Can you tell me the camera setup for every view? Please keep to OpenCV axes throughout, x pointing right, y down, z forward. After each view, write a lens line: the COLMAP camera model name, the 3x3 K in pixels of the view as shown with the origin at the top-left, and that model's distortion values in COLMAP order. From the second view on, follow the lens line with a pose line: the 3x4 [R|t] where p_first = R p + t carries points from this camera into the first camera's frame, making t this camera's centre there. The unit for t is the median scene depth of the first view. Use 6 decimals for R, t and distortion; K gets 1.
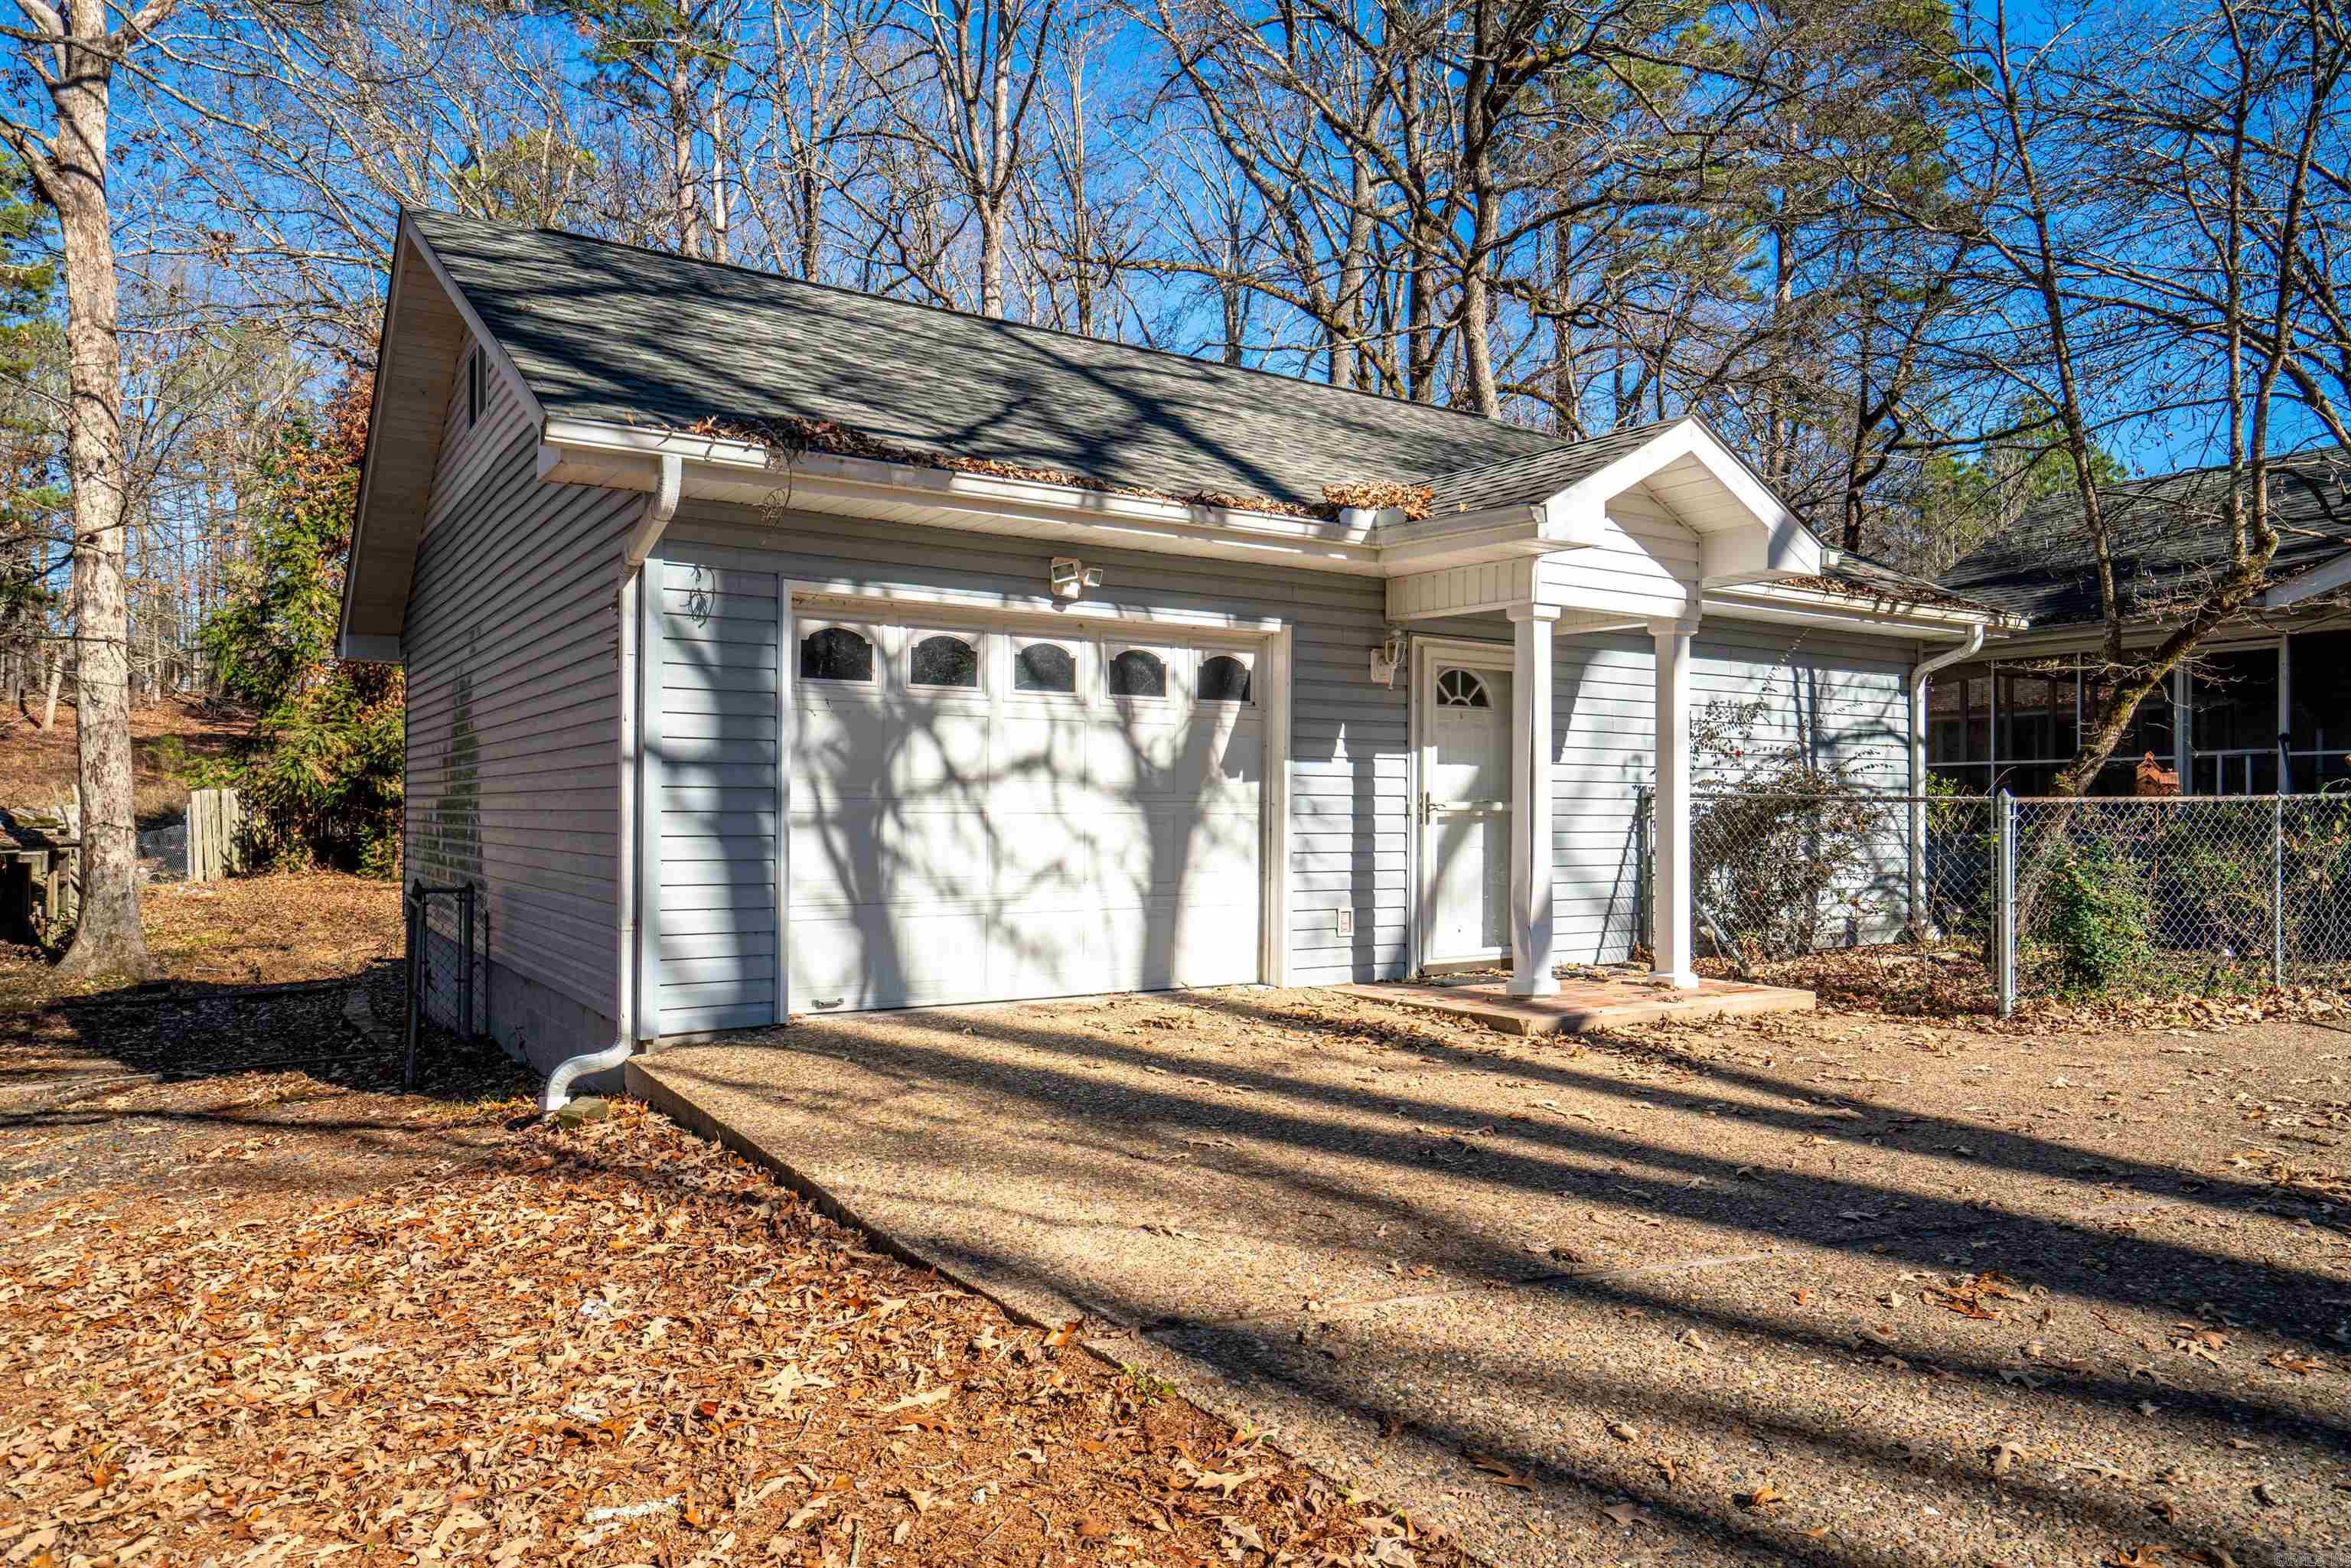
lens RADIAL K [[1527.3, 0, 1175.5], [0, 1527.3, 784.0], [0, 0, 1]] dist [-0.000766, -0.000145]
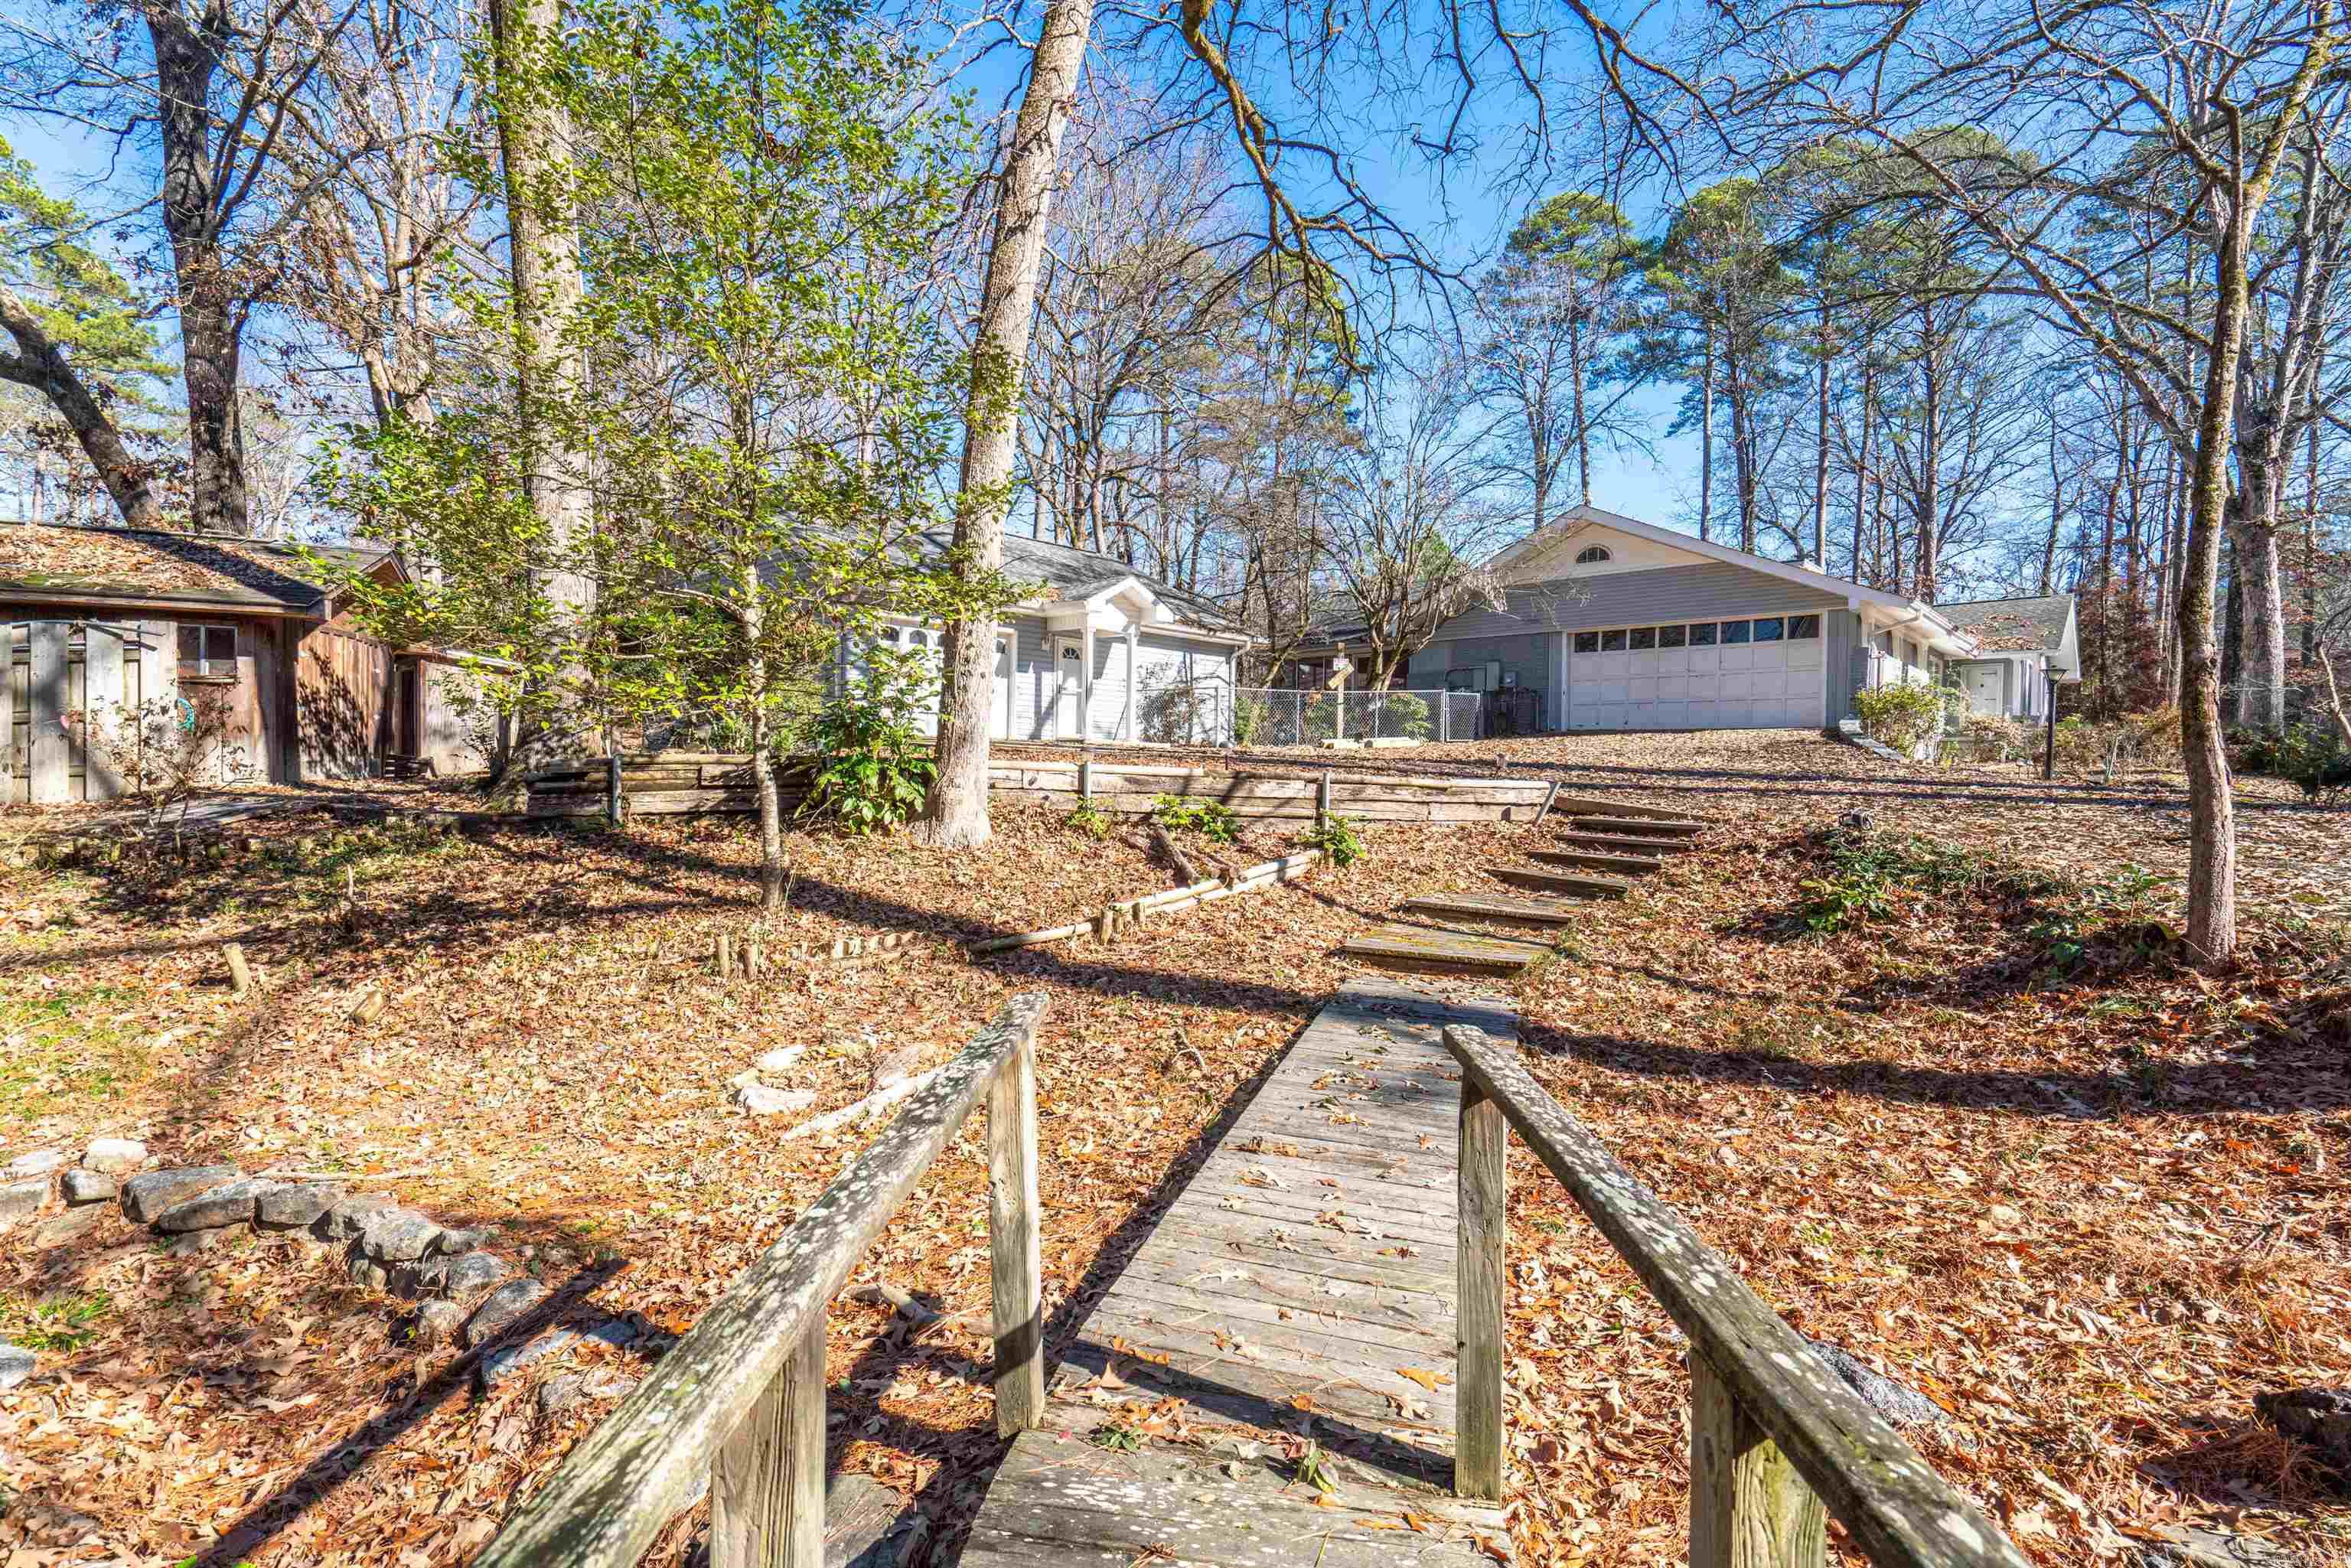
lens RADIAL K [[1014.5, 0, 1175.5], [0, 1014.5, 784.0], [0, 0, 1]] dist [0.001009, 0.000208]
pose [[0.971733, 0.009092, 0.235905, -0.088983], [-0.018822, 0.999061, 0.039024, 0.113713], [-0.235329, -0.042361, 0.970992, -1.033661]]
